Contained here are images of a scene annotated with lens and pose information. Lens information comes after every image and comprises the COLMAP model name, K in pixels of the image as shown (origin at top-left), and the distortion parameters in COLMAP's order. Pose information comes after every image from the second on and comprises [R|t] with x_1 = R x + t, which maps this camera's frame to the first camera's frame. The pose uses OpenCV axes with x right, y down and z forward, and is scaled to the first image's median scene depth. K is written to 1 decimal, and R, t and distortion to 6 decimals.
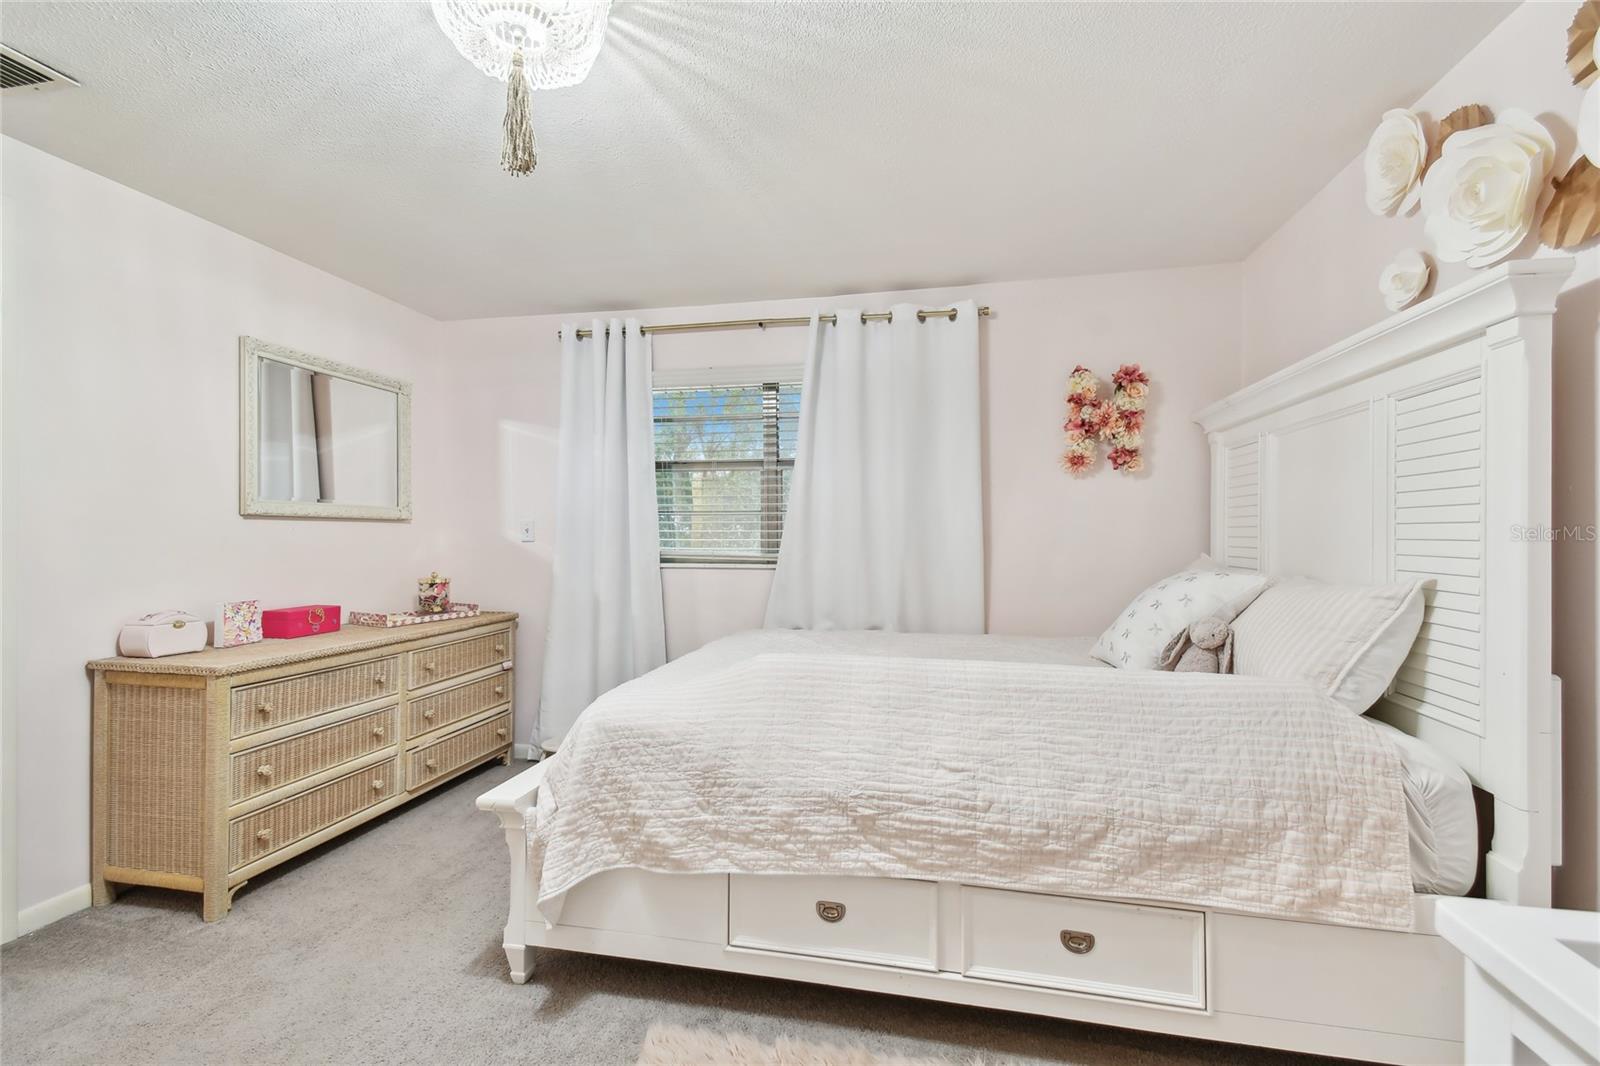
lens RADIAL K [[700.0, 0, 806.2], [0, 700.0, 538.8], [0, 0, 1]] dist [0.056421, -0.024327]
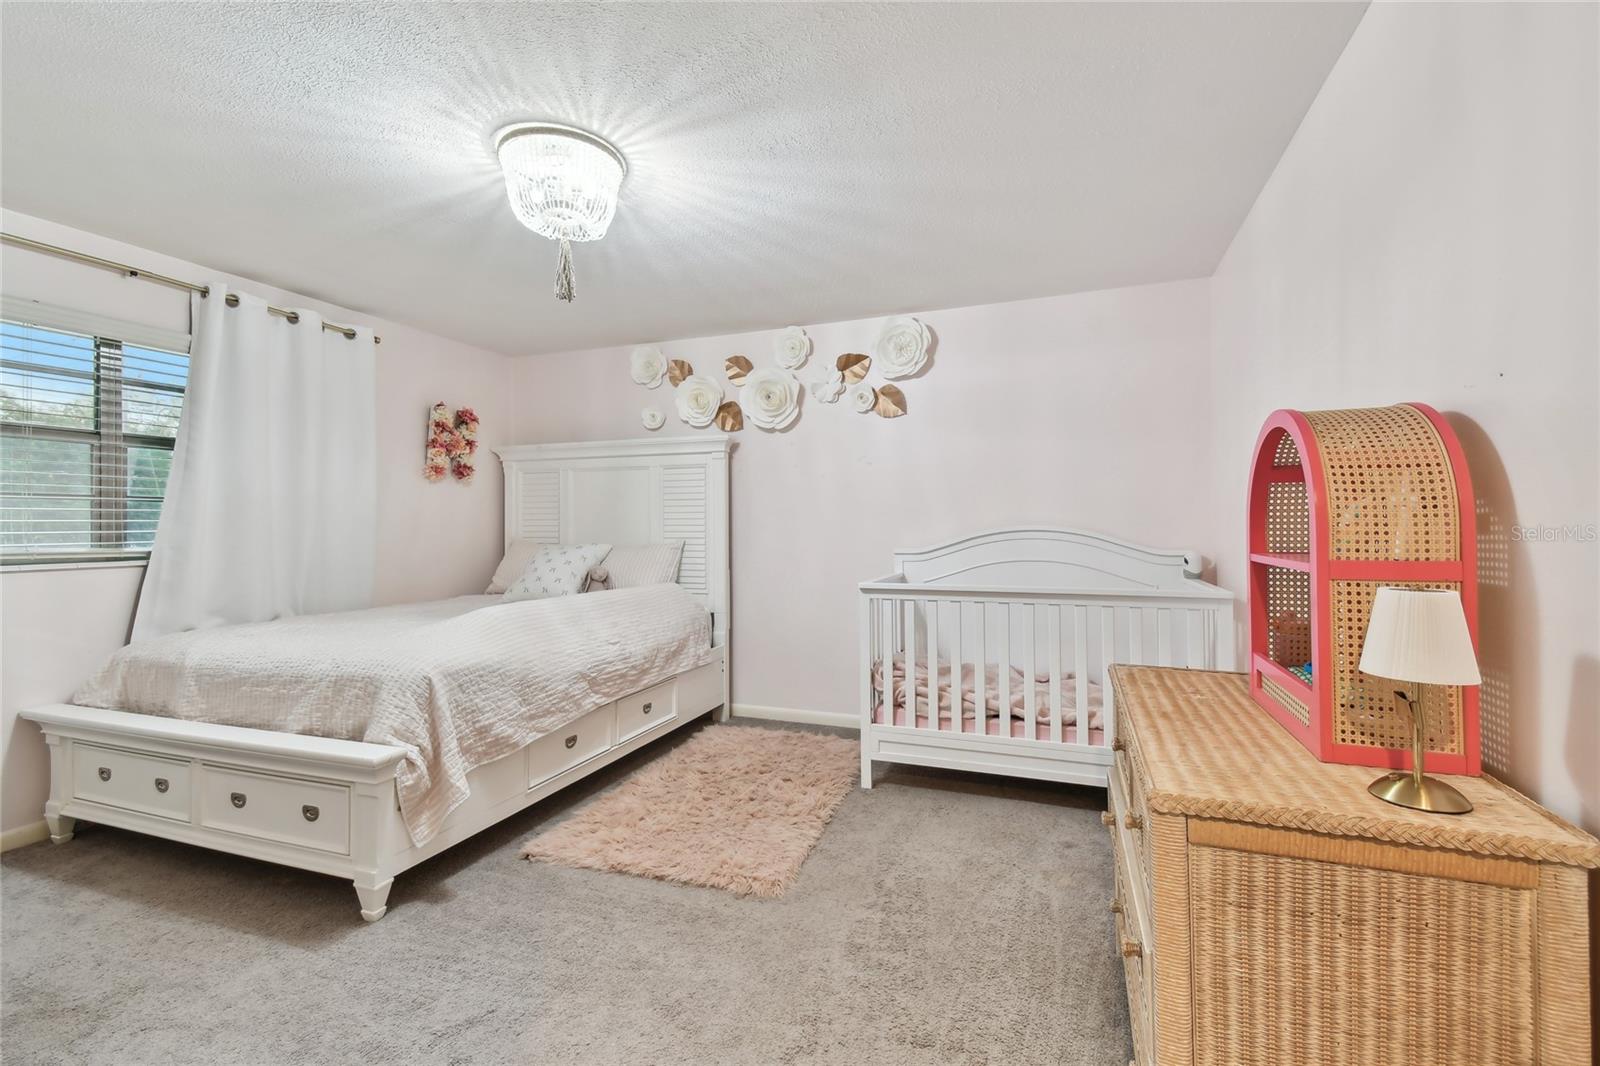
lens RADIAL K [[702.6, 0, 801.7], [0, 702.6, 519.2], [0, 0, 1]] dist [0.054650, -0.024586]
pose [[0.155953, 0.007809, 0.987734, -1.554209], [0.010402, 0.999900, -0.009547, 0.007267], [-0.987710, 0.011763, 0.155857, 0.170080]]
